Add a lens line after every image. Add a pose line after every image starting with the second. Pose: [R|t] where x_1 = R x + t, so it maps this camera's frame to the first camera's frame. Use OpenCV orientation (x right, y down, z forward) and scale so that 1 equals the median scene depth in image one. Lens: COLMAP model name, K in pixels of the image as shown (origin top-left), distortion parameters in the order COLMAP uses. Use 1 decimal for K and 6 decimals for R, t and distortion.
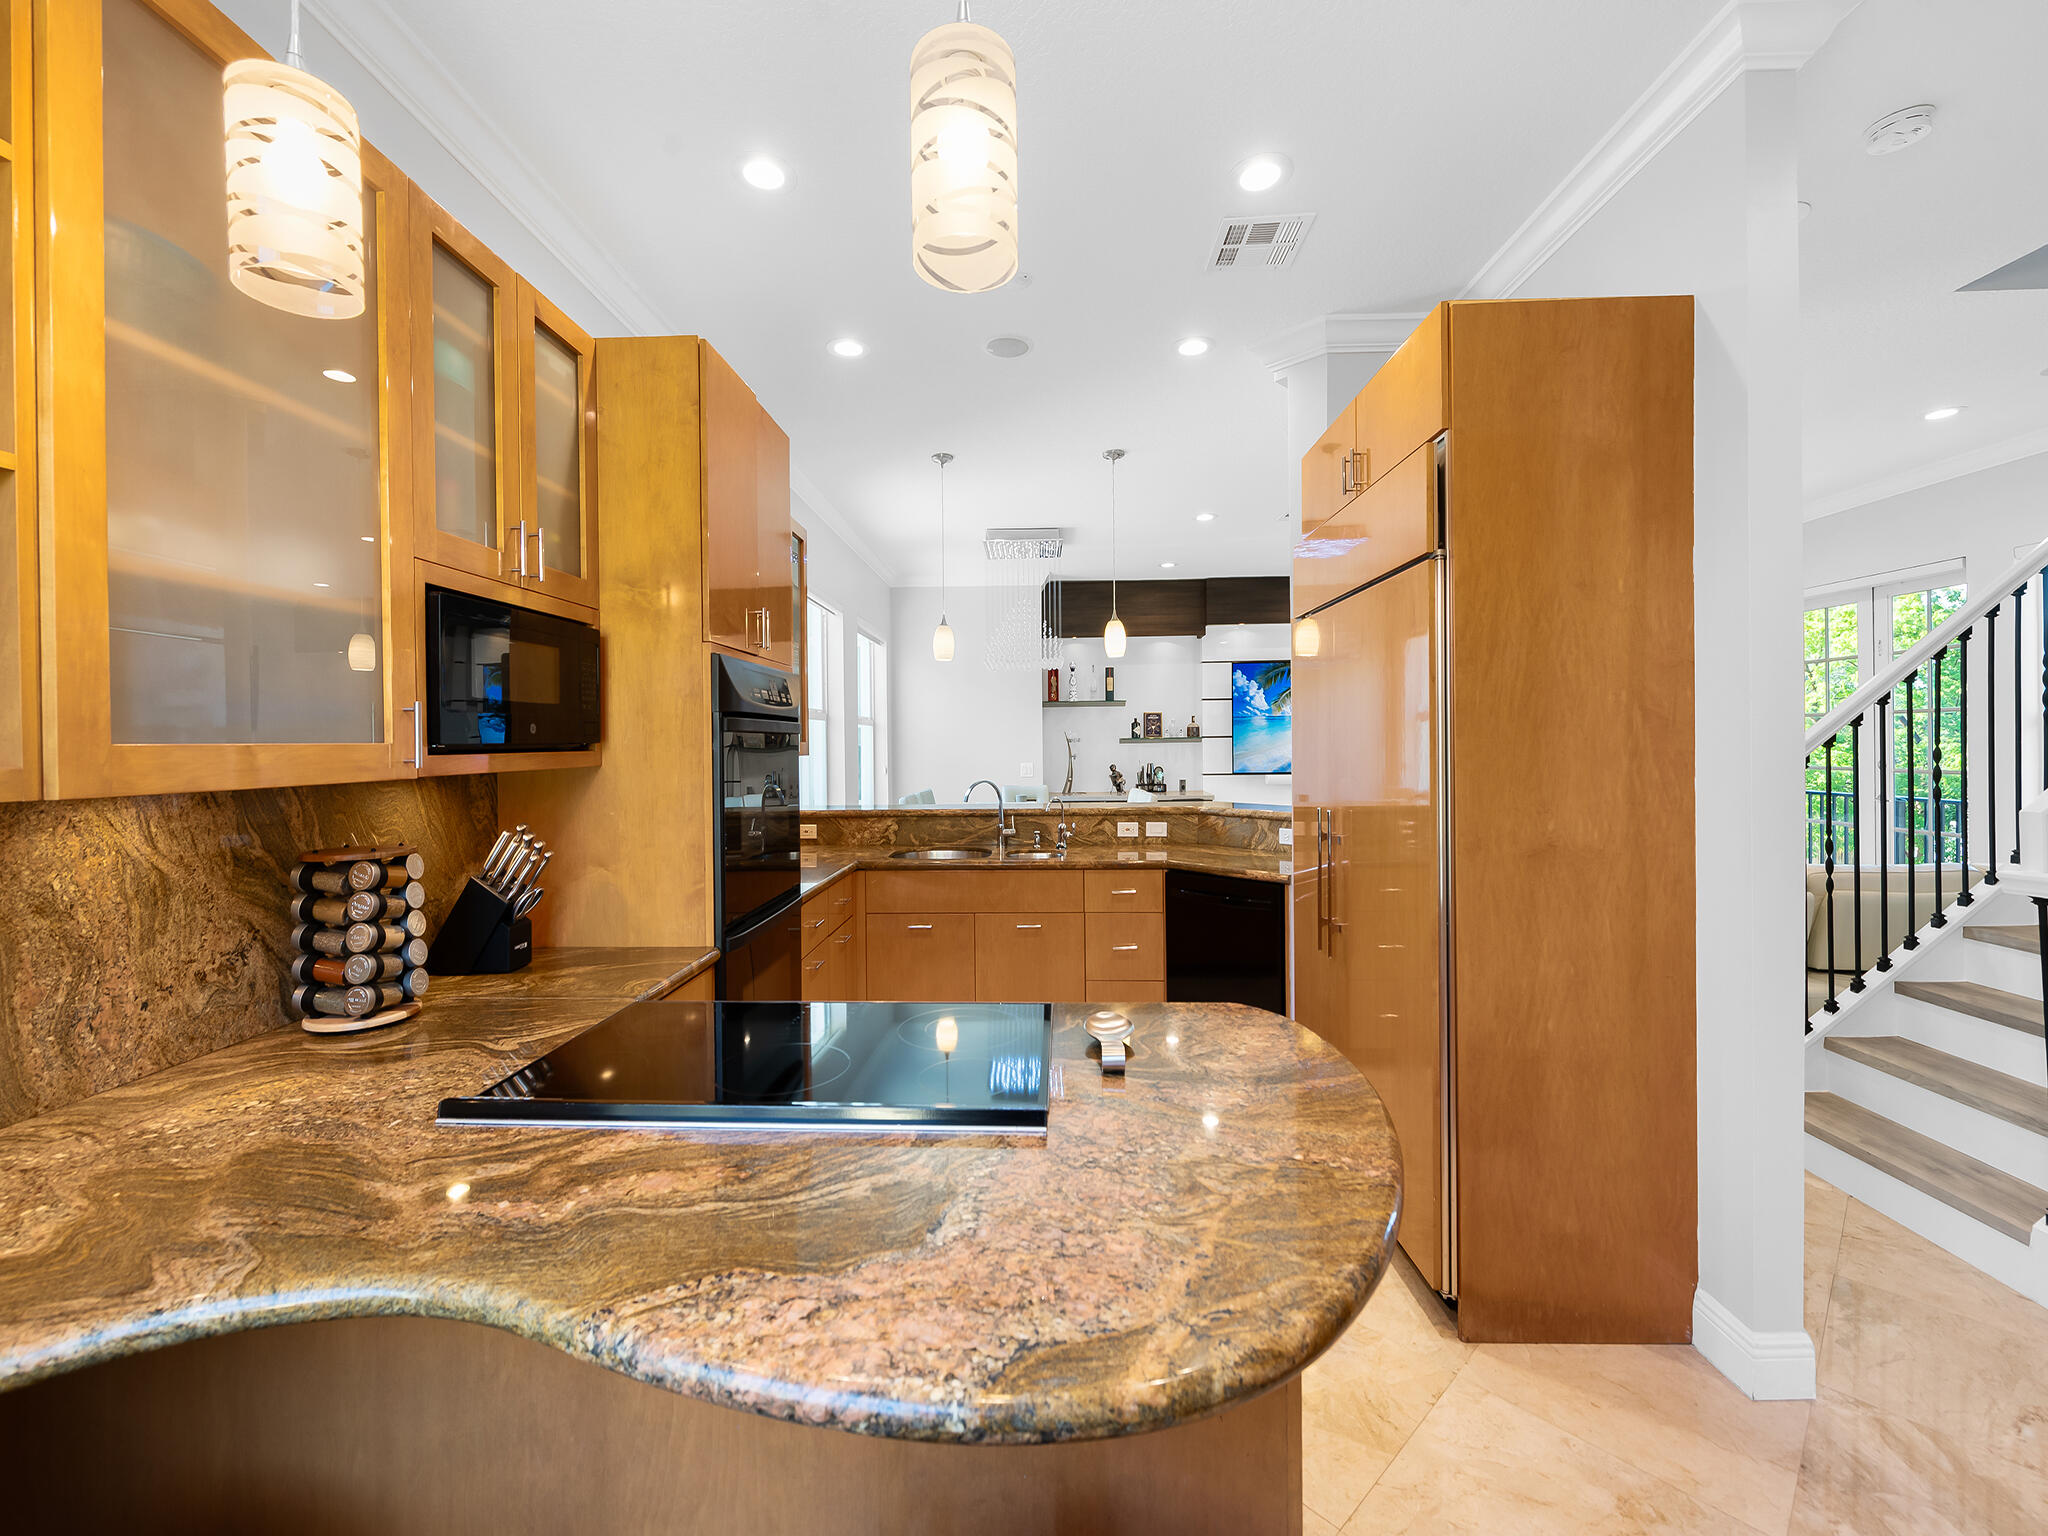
lens RADIAL K [[824.8, 0, 1018.9], [0, 824.8, 759.4], [0, 0, 1]] dist [0.016750, -0.011522]
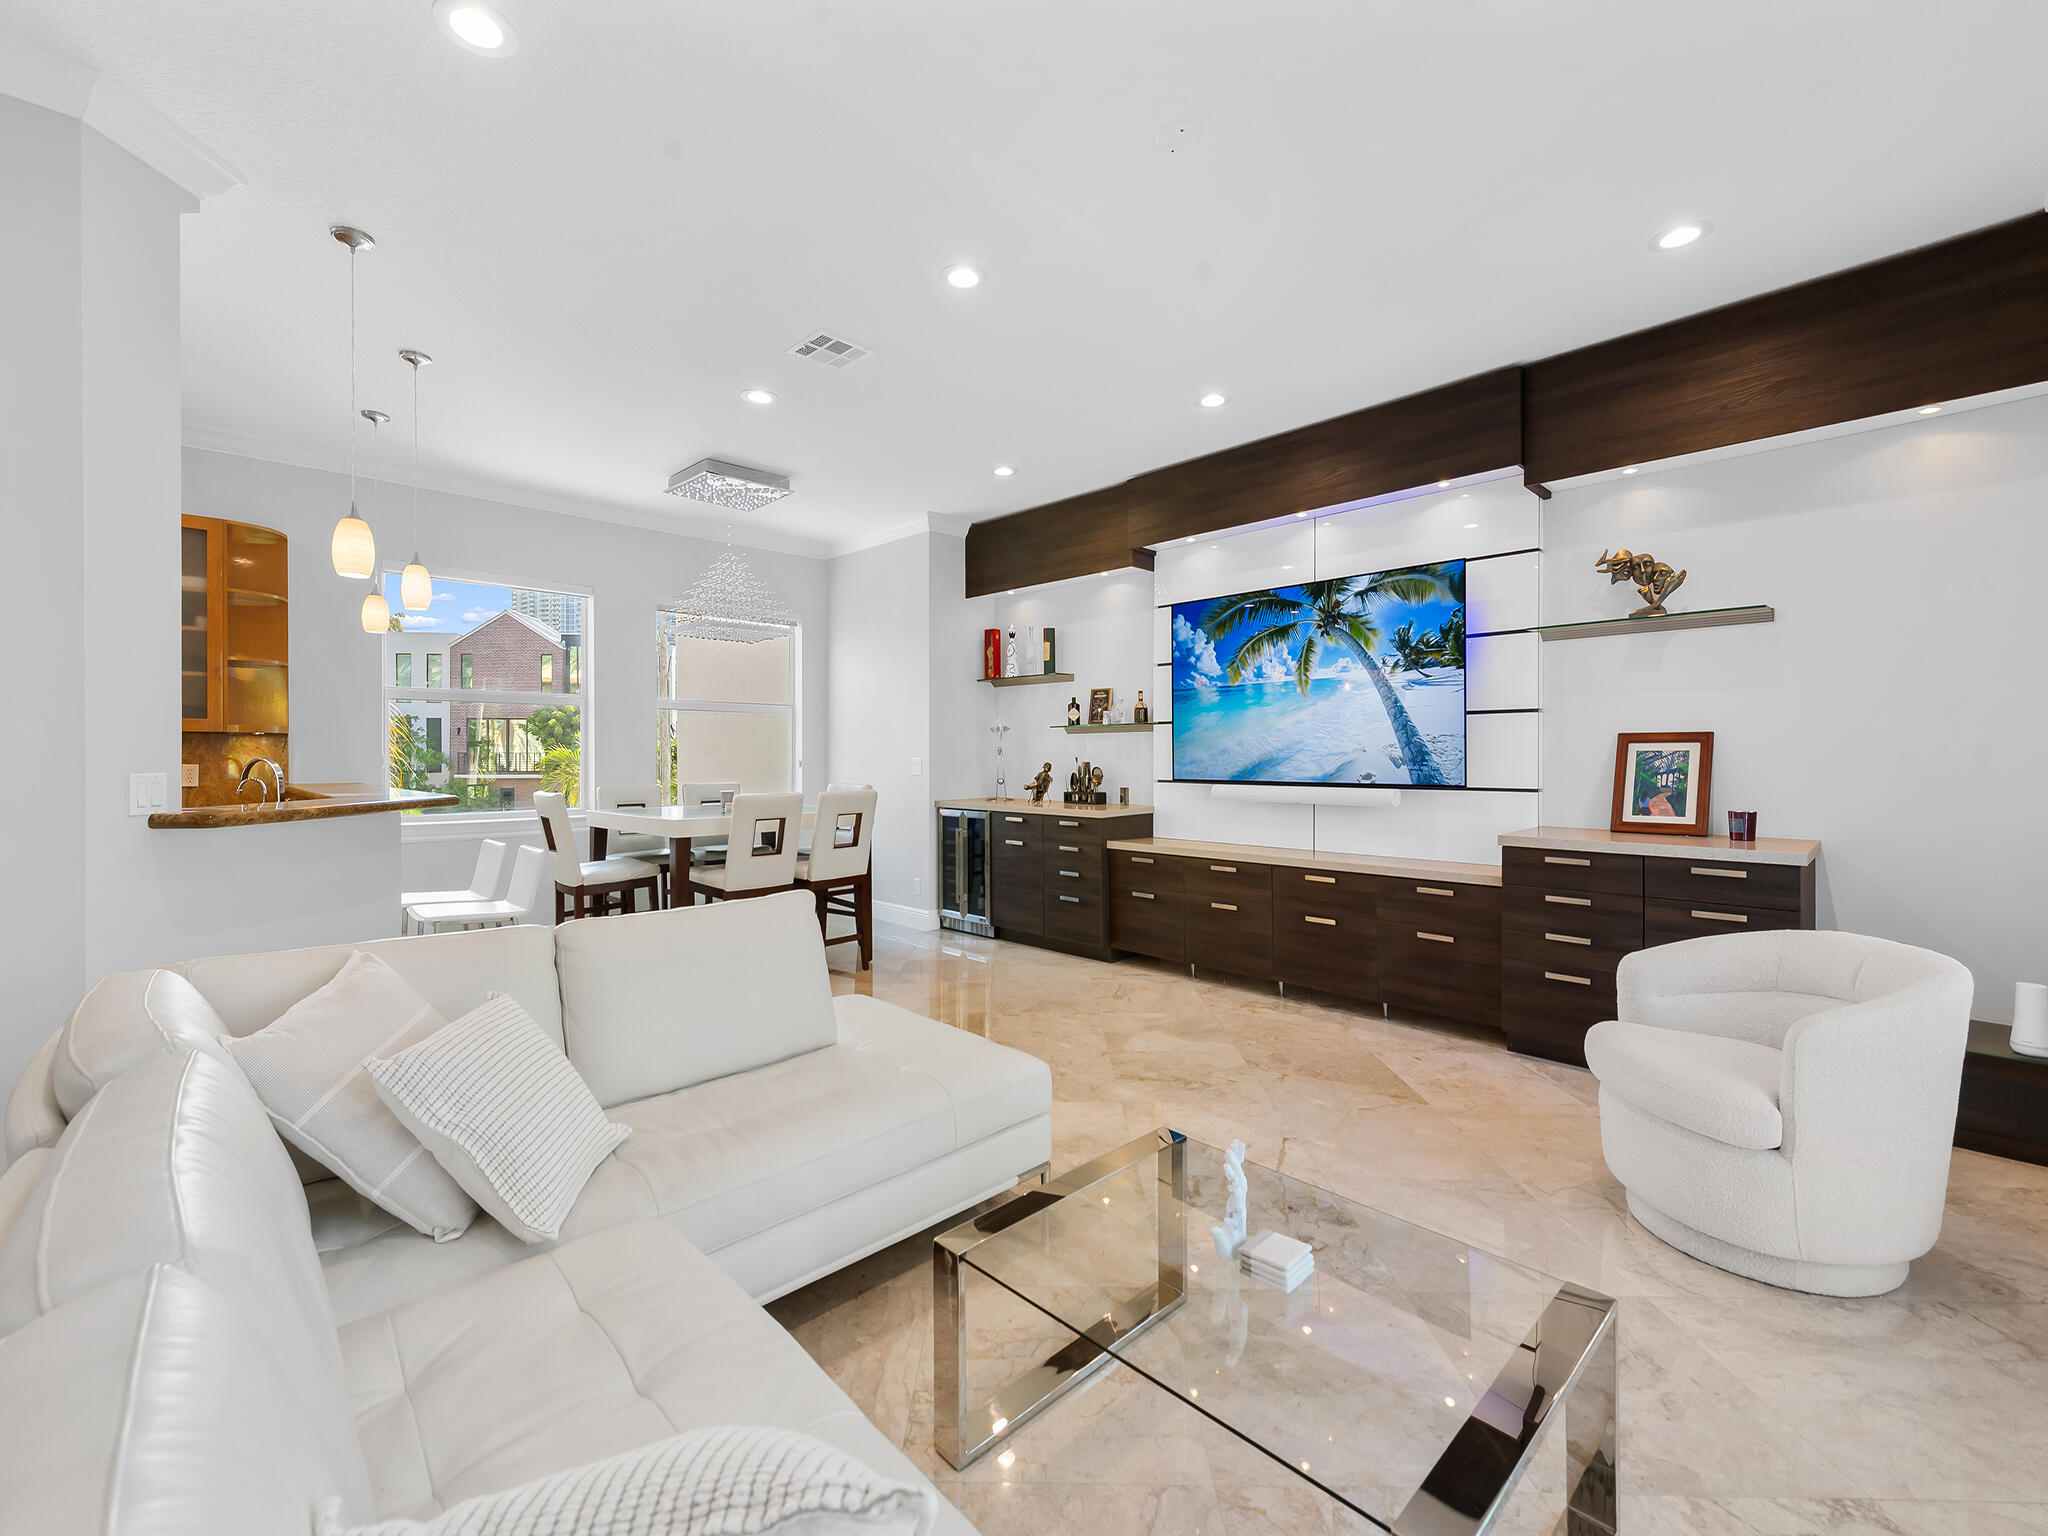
lens RADIAL K [[877.8, 0, 1019.4], [0, 877.8, 784.9], [0, 0, 1]] dist [-0.003883, -0.000401]
pose [[0.726211, 0.034458, -0.686608, 0.637918], [-0.021354, 0.999392, 0.027570, 0.004981], [0.687141, -0.005360, 0.726505, 0.432958]]
